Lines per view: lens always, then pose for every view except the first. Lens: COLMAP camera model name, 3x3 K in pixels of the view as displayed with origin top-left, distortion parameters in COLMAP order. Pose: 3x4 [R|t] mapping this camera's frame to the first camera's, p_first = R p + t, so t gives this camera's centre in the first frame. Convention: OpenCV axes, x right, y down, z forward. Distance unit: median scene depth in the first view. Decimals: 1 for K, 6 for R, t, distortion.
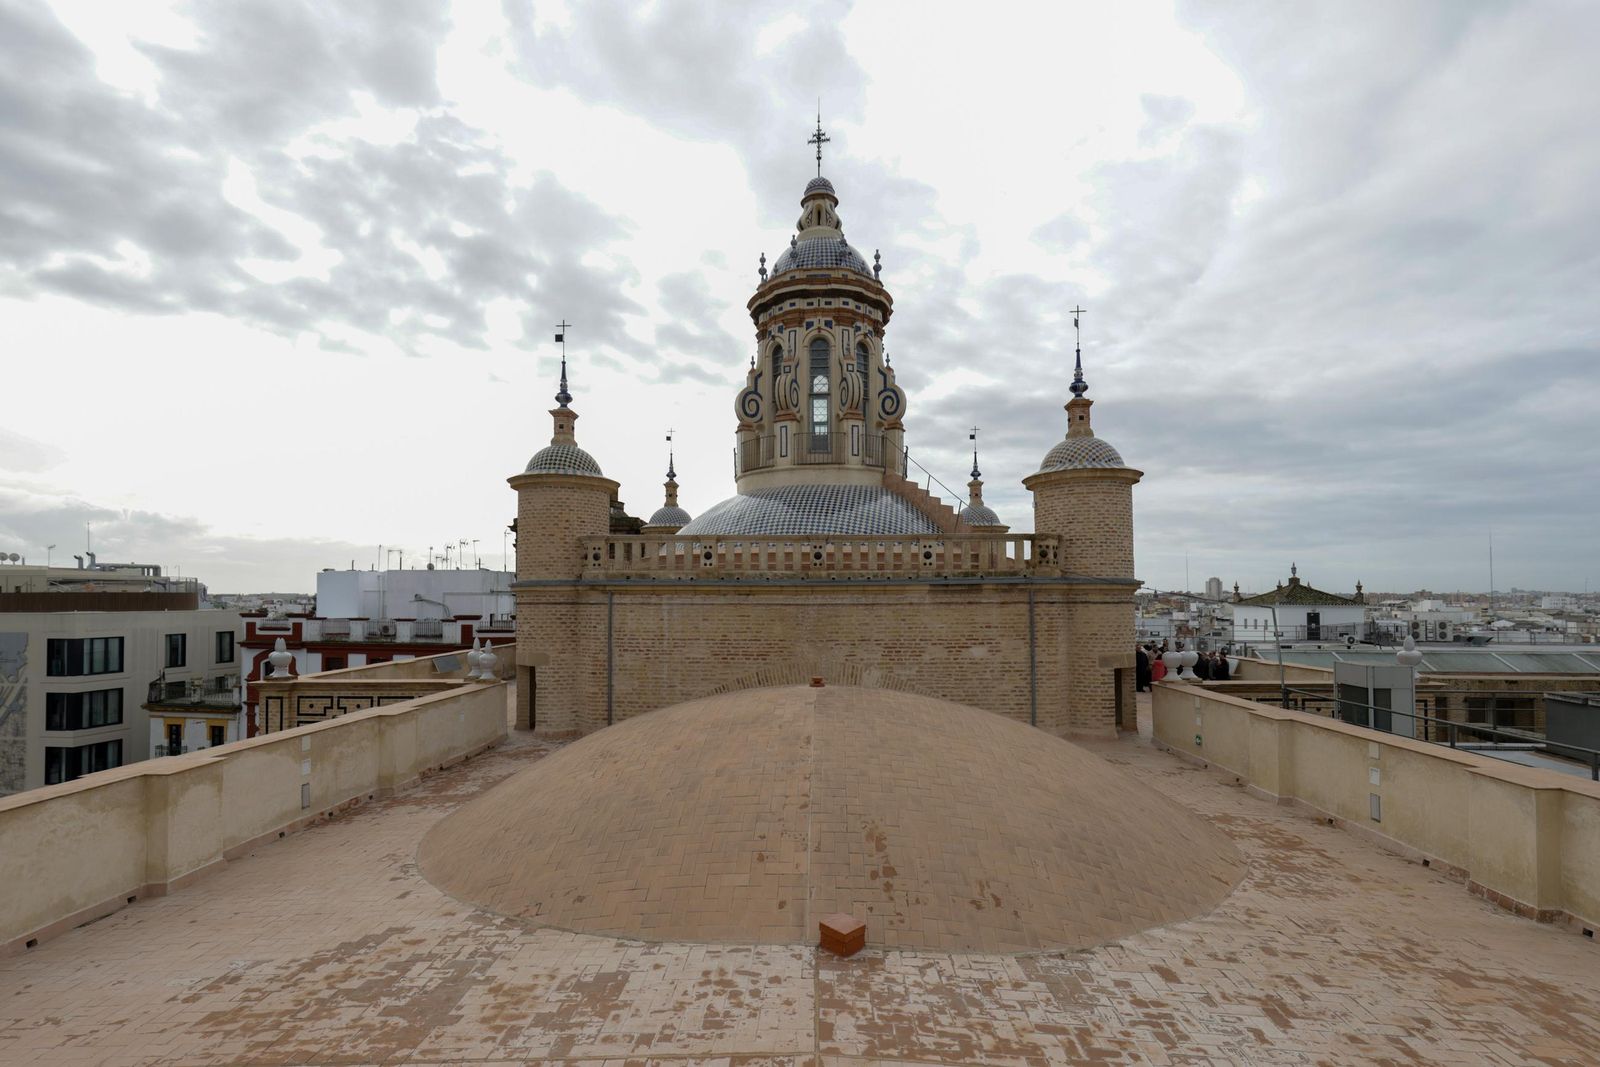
lens RADIAL K [[748.9, 0, 774.8], [0, 748.9, 572.0], [0, 0, 1]] dist [0.001135, -0.000254]
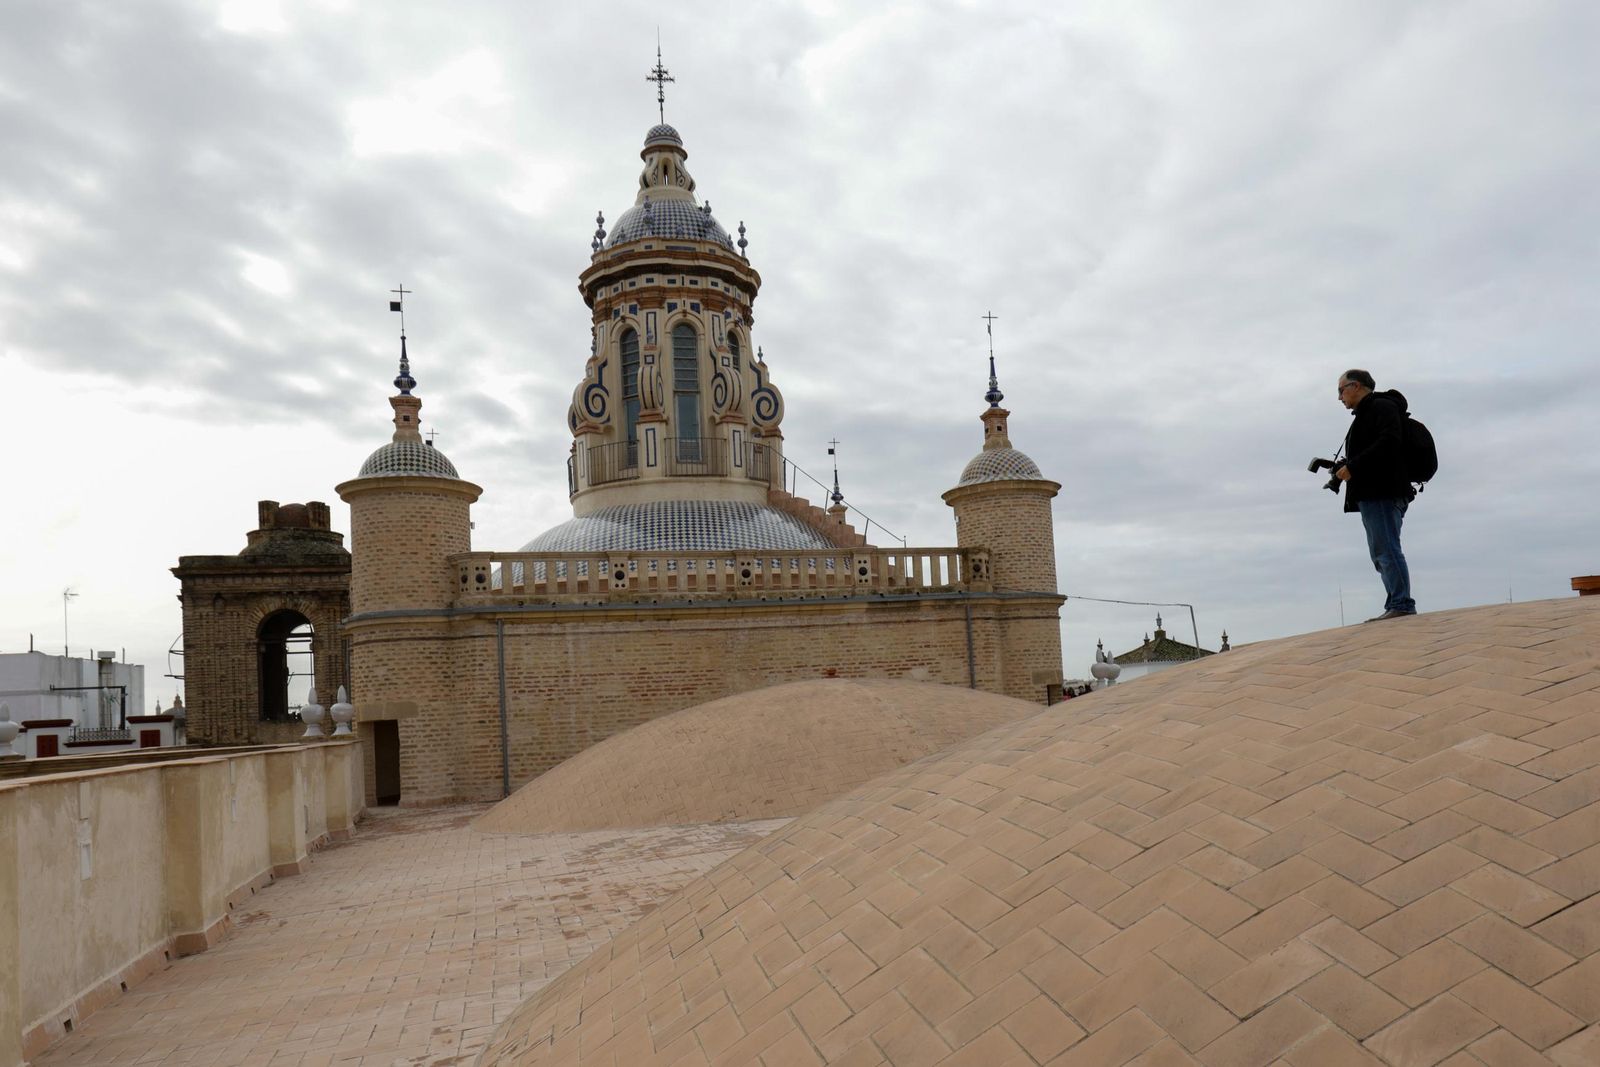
lens RADIAL K [[1229.5, 0, 804.4], [0, 1229.5, 638.8], [0, 0, 1]] dist [0.005052, -0.000335]
pose [[0.938006, -0.026010, 0.345642, -0.355571], [0.039093, 0.998757, -0.030935, 0.095856], [-0.344407, 0.042529, 0.937856, -0.355585]]
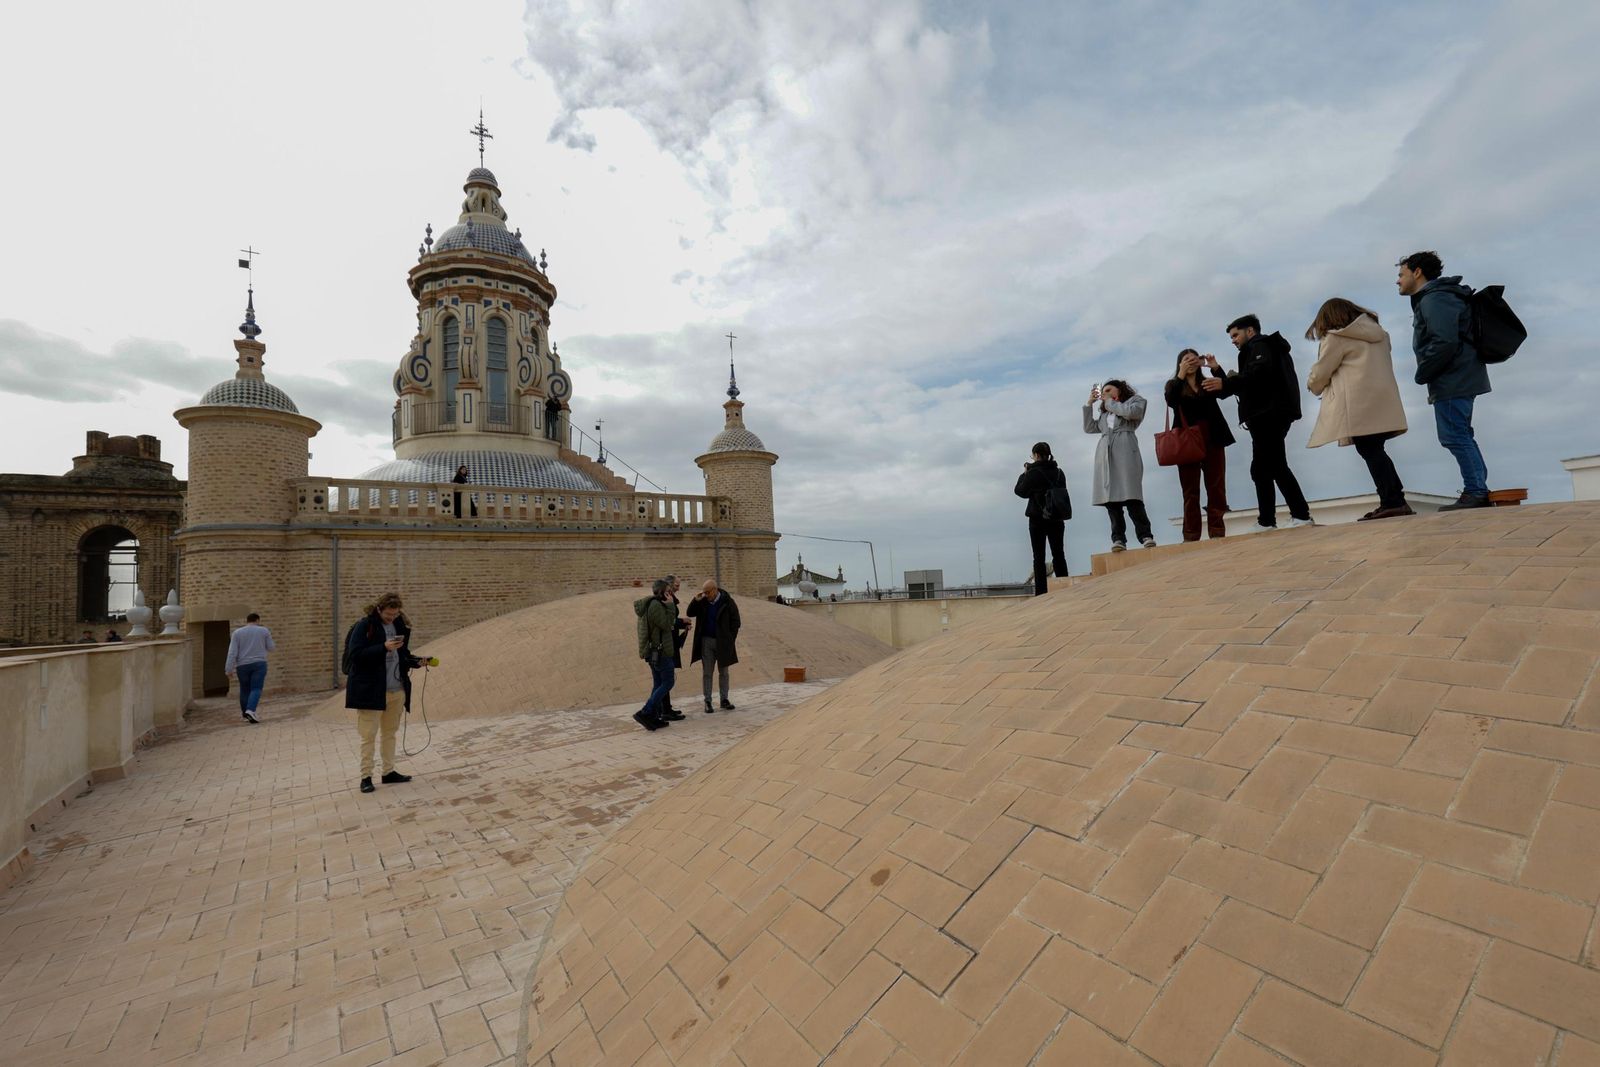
lens RADIAL K [[789.1, 0, 799.2], [0, 789.1, 540.7], [0, 0, 1]] dist [-0.001045, 0.000035]
pose [[0.779329, 0.015875, 0.626413, -0.372447], [0.026833, 0.997917, -0.058673, 0.102484], [-0.626040, 0.062534, 0.777280, -0.153215]]
